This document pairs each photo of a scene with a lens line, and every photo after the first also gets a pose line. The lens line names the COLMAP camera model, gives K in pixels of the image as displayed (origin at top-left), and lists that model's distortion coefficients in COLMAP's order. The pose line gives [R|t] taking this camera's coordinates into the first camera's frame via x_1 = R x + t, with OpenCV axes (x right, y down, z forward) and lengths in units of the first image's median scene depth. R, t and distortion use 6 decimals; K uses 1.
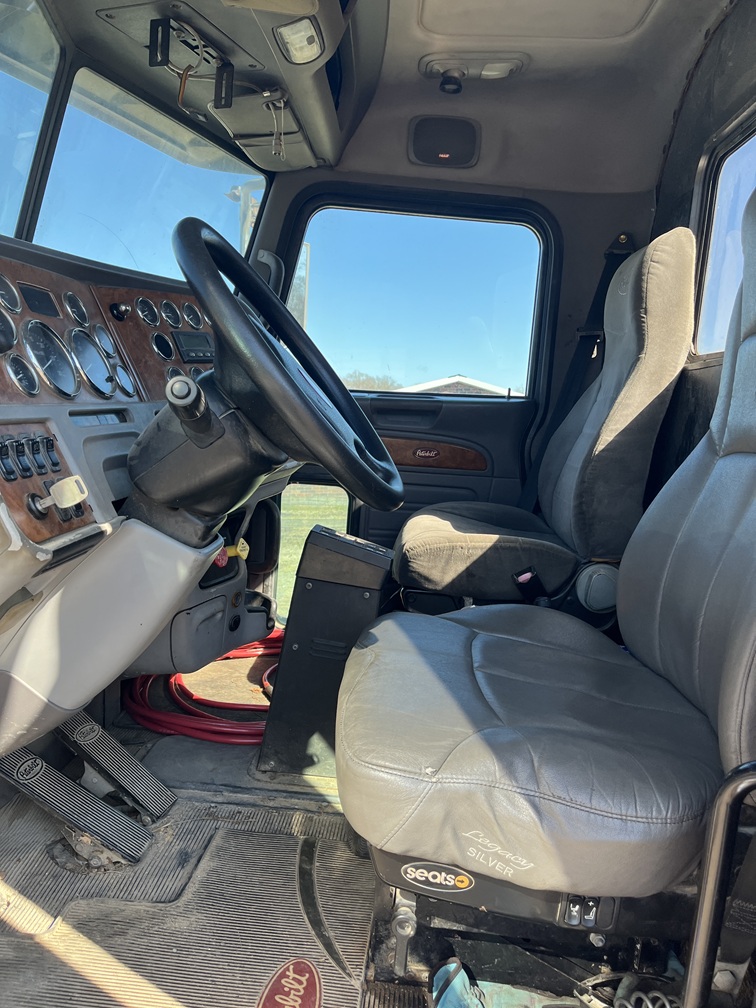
lens RADIAL K [[768.6, 0, 383.0], [0, 768.6, 502.7], [0, 0, 1]] dist [0.055779, -0.083380]
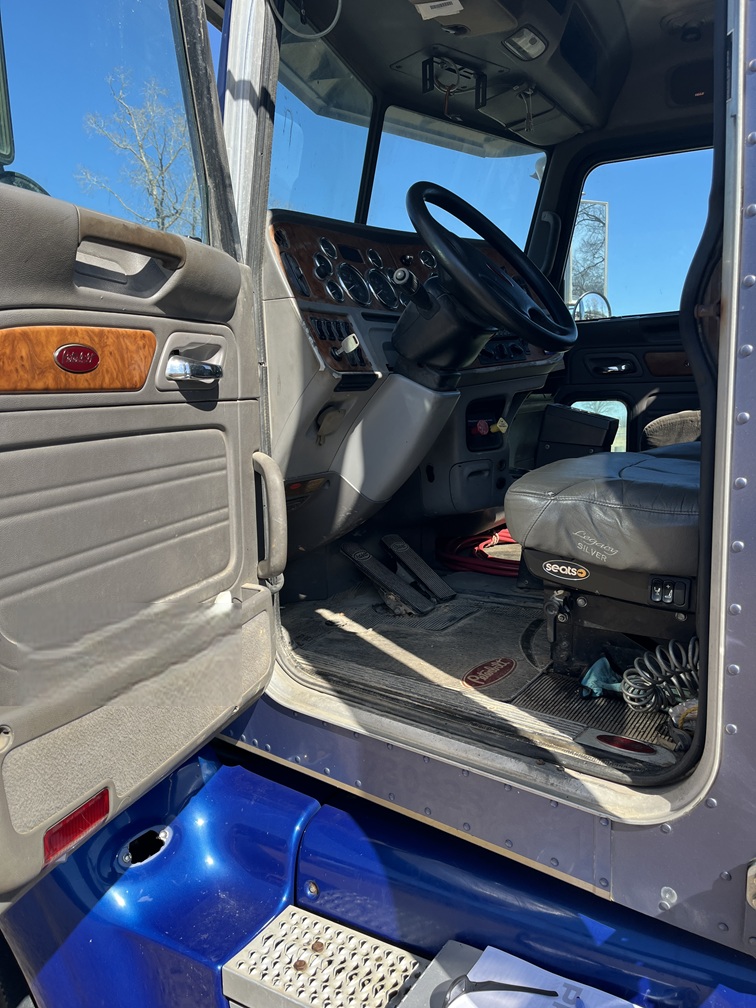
lens RADIAL K [[768.6, 0, 377.2], [0, 768.6, 510.5], [0, 0, 1]] dist [0.055779, -0.083380]
pose [[0.873222, -0.019631, -0.486927, 0.326710], [0.021157, 0.999773, -0.002366, 0.238327], [0.486863, -0.008236, 0.873439, -0.348604]]
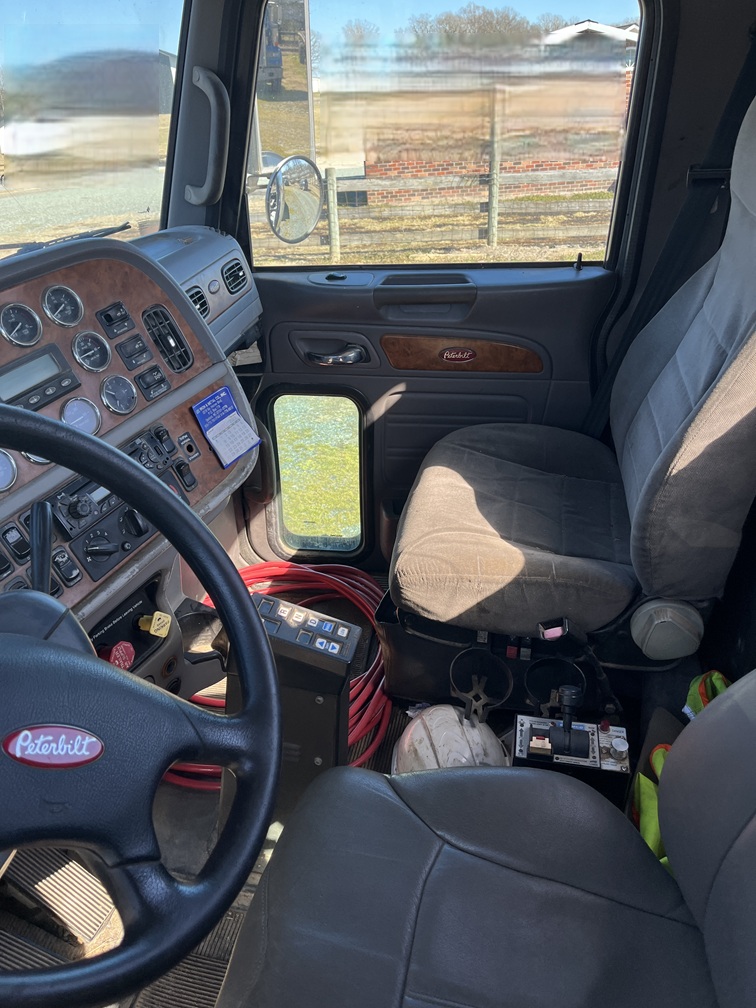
lens RADIAL K [[768.6, 0, 375.6], [0, 768.6, 508.1], [0, 0, 1]] dist [0.055779, -0.083380]
pose [[0.987660, 0.011200, -0.156210, 0.161130], [0.051491, 0.918764, 0.391435, -0.373442], [0.147904, -0.394649, 0.906850, 0.445781]]
